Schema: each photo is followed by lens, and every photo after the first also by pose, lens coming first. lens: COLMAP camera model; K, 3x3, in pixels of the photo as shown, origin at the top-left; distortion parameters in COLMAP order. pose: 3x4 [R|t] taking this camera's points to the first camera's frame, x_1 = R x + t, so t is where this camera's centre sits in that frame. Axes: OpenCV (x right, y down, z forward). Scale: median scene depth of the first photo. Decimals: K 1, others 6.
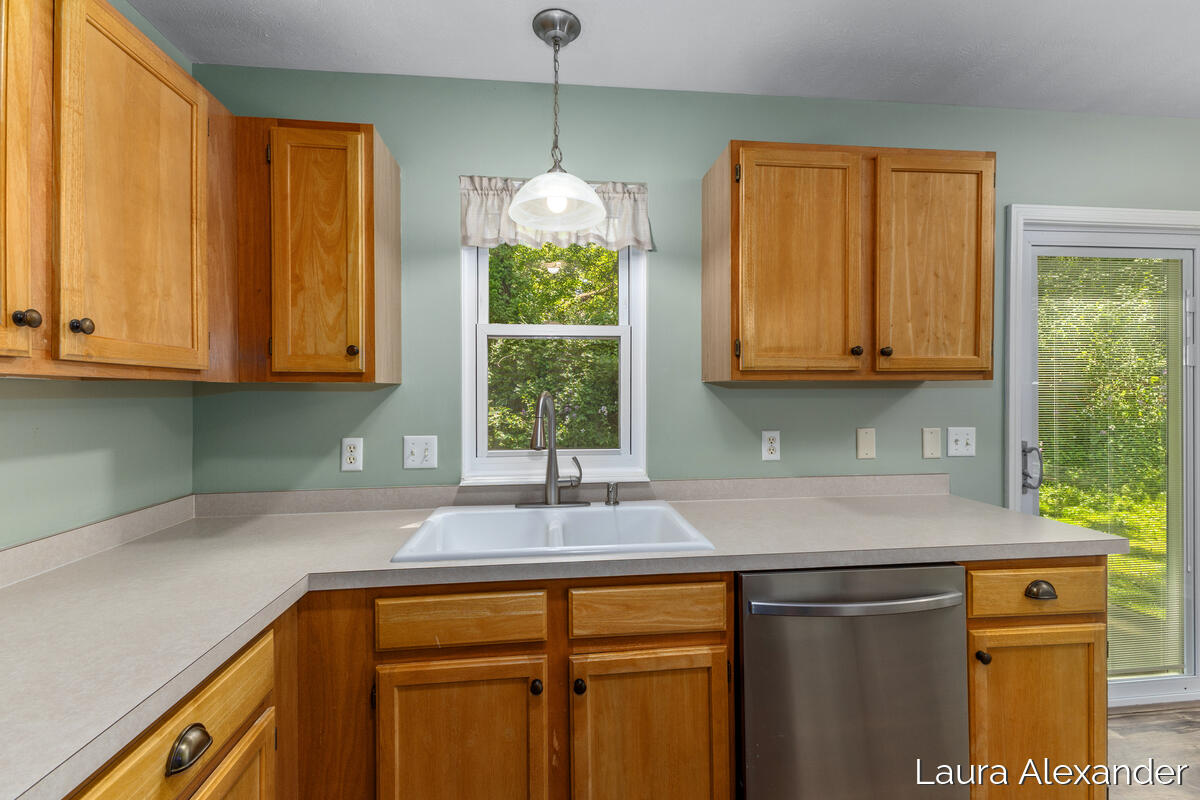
lens RADIAL K [[522.2, 0, 600.0], [0, 522.2, 400.0], [0, 0, 1]] dist [0.000017, -0.000352]
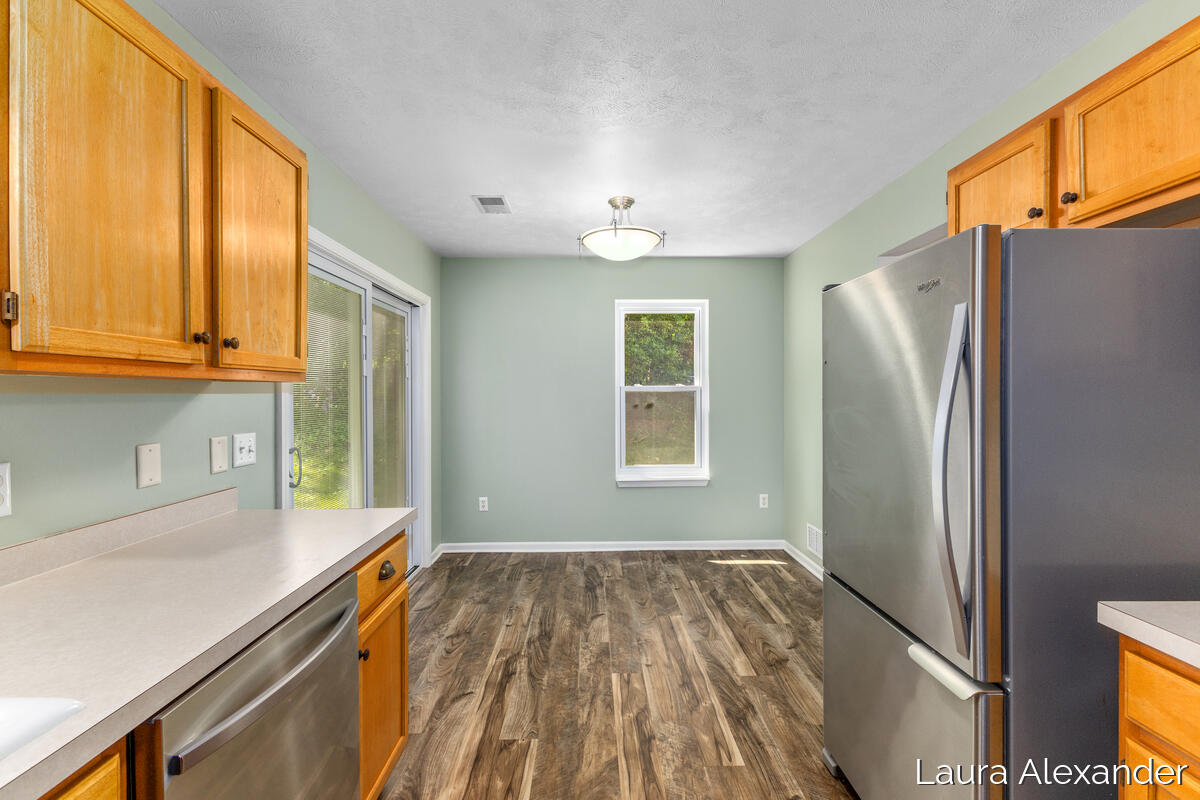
lens RADIAL K [[522.2, 0, 600.0], [0, 522.2, 400.0], [0, 0, 1]] dist [0.000017, -0.000352]
pose [[0.064504, -0.006295, 0.997898, -0.174352], [0.014129, 0.999886, 0.005394, -0.002152], [-0.997817, 0.013752, 0.064586, 0.324866]]
